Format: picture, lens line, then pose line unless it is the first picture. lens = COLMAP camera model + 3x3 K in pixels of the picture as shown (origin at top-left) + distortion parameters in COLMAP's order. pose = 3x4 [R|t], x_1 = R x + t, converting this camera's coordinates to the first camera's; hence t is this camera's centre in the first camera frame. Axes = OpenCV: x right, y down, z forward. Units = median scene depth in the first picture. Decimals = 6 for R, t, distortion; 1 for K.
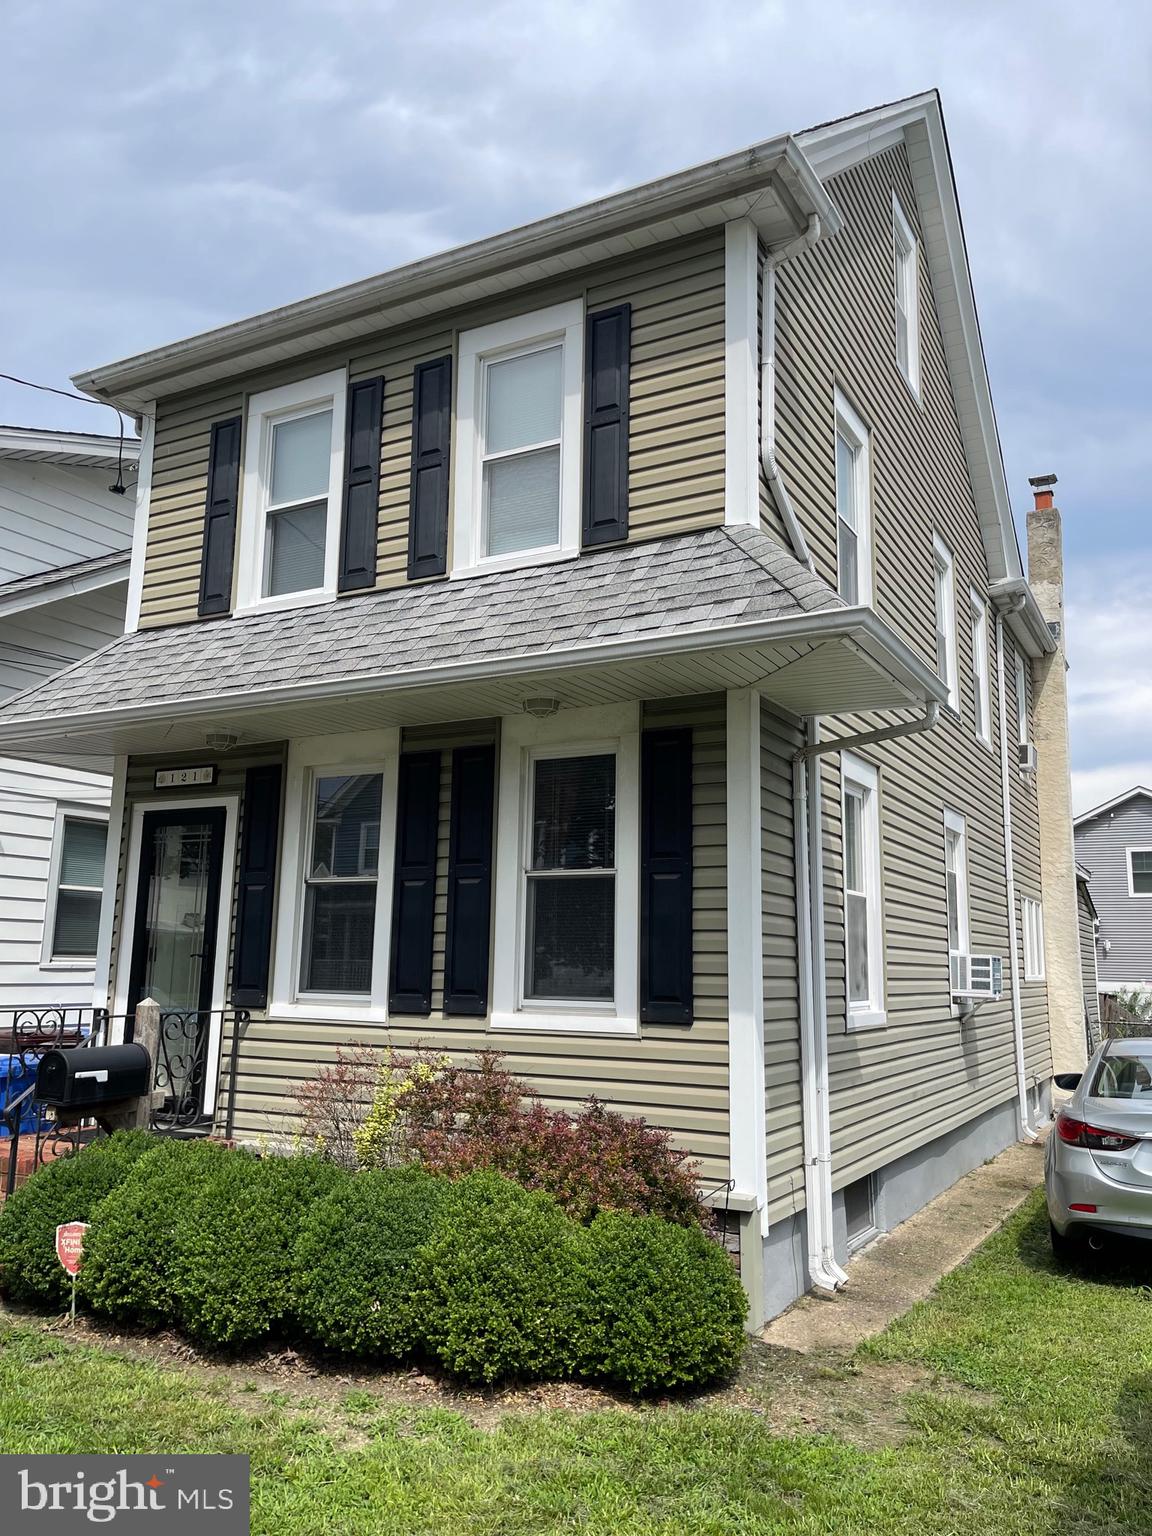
lens RADIAL K [[1145.9, 0, 623.5], [0, 1145.9, 763.0], [0, 0, 1]] dist [0.043544, -0.008556]
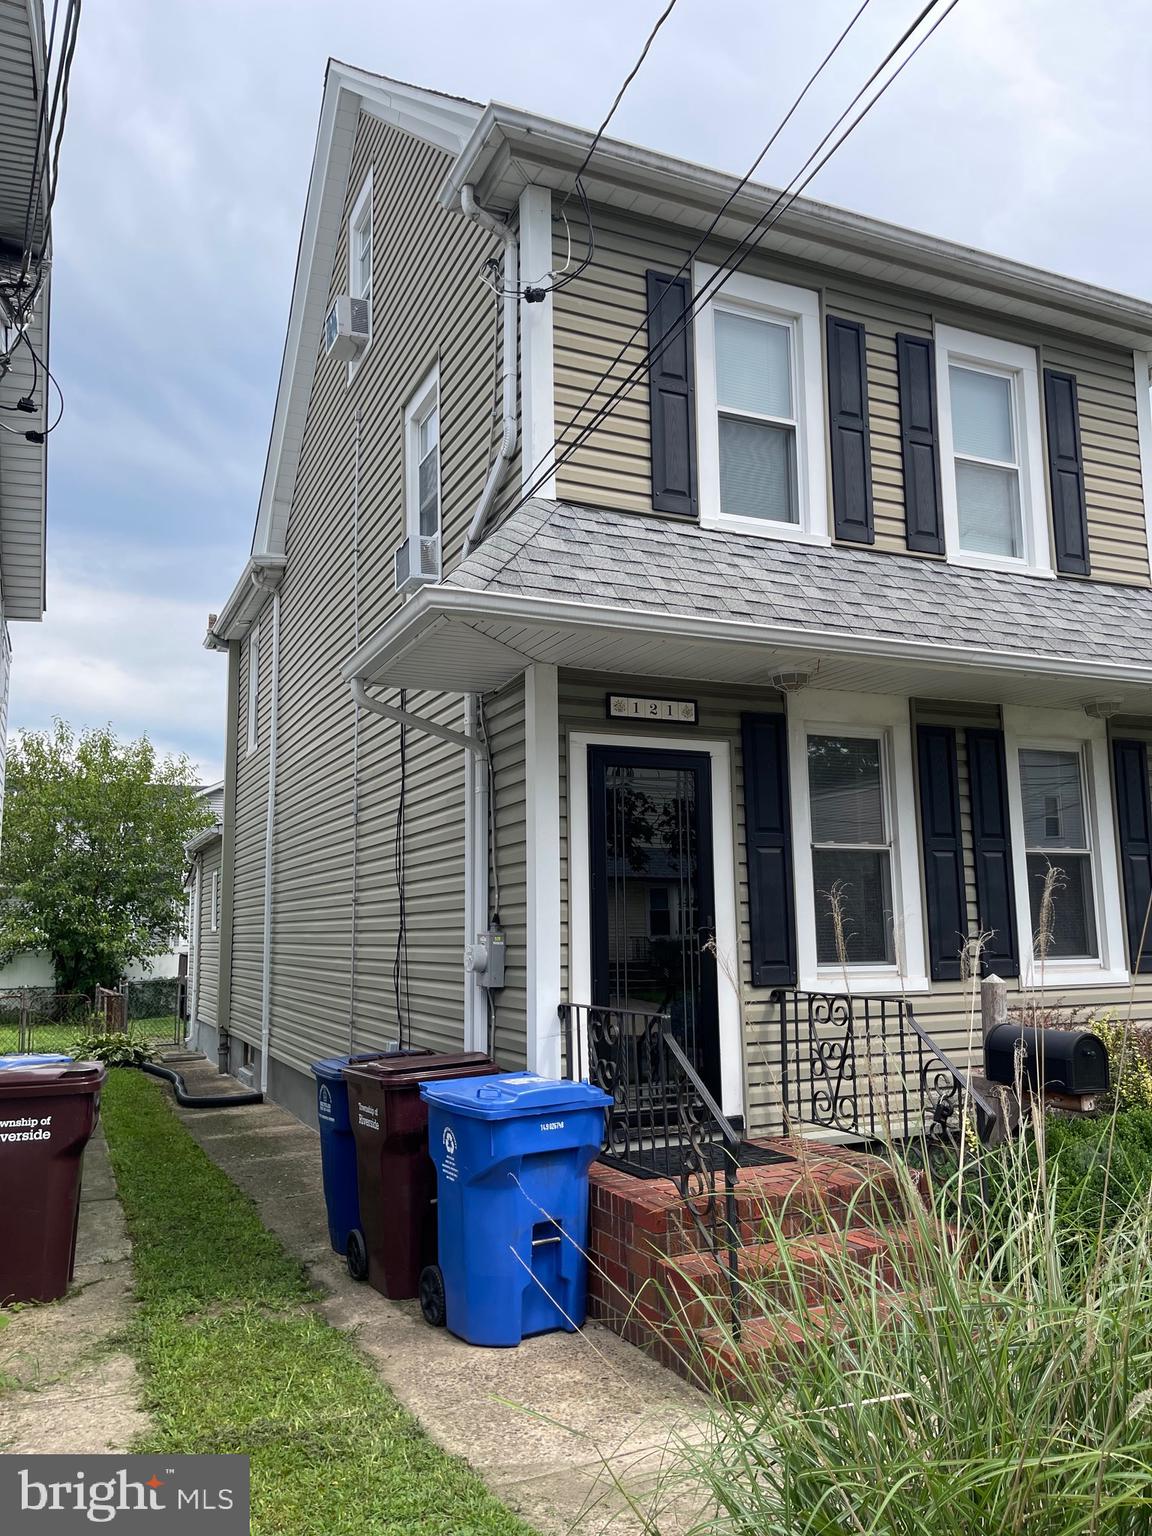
lens RADIAL K [[1145.9, 0, 582.6], [0, 1145.9, 770.4], [0, 0, 1]] dist [0.043544, -0.008556]
pose [[0.597373, 0.088505, 0.797065, -1.115478], [-0.110489, 0.993497, -0.027509, 0.087846], [-0.794316, -0.071634, 0.603267, 0.596918]]
